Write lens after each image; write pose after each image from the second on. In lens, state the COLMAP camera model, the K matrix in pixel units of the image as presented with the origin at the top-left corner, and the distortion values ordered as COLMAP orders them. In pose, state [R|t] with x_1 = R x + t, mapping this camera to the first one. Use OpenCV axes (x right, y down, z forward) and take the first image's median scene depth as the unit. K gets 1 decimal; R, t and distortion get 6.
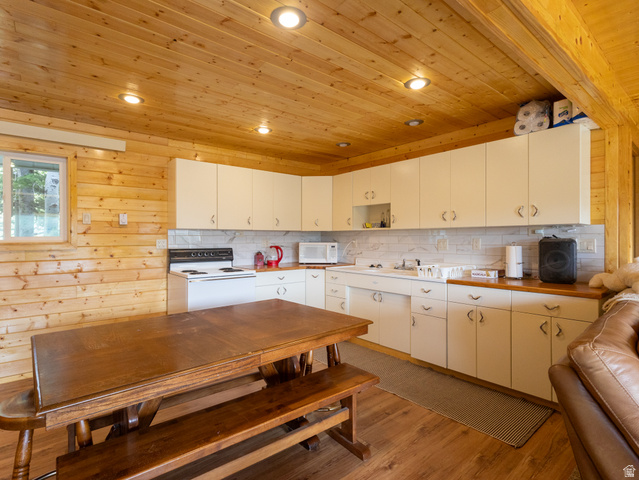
lens RADIAL K [[333.0, 0, 319.5], [0, 333.0, 240.0], [0, 0, 1]] dist [0.005054, 0.000452]
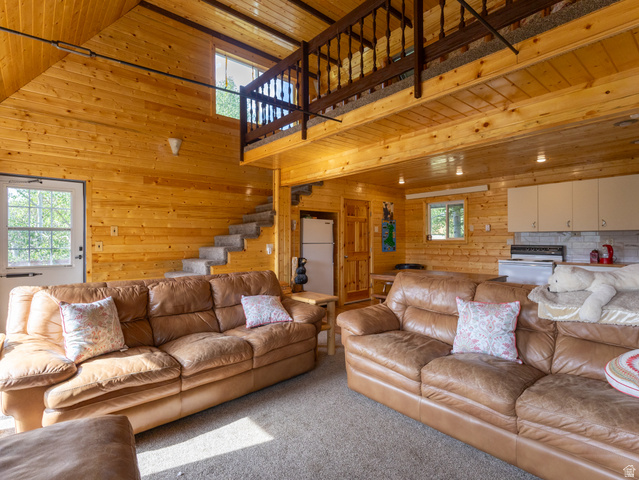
lens RADIAL K [[333.0, 0, 319.5], [0, 333.0, 240.0], [0, 0, 1]] dist [0.005054, 0.000452]
pose [[0.015833, 0.004545, -0.999864, 1.034942], [-0.001748, 0.999988, 0.004518, -0.002263], [0.999873, 0.001677, 0.015841, 0.044821]]
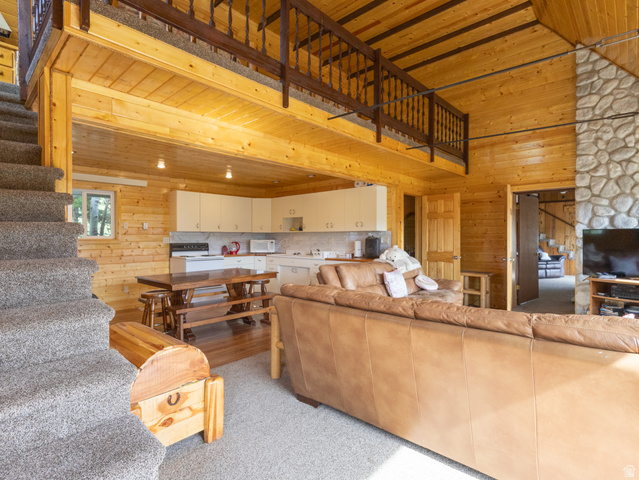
lens RADIAL K [[333.0, 0, 319.5], [0, 333.0, 240.0], [0, 0, 1]] dist [0.005054, 0.000452]
pose [[0.992119, 0.000917, 0.125299, 0.077655], [-0.001085, 0.999999, 0.001269, 0.006823], [-0.125298, -0.001395, 0.992118, -0.713935]]
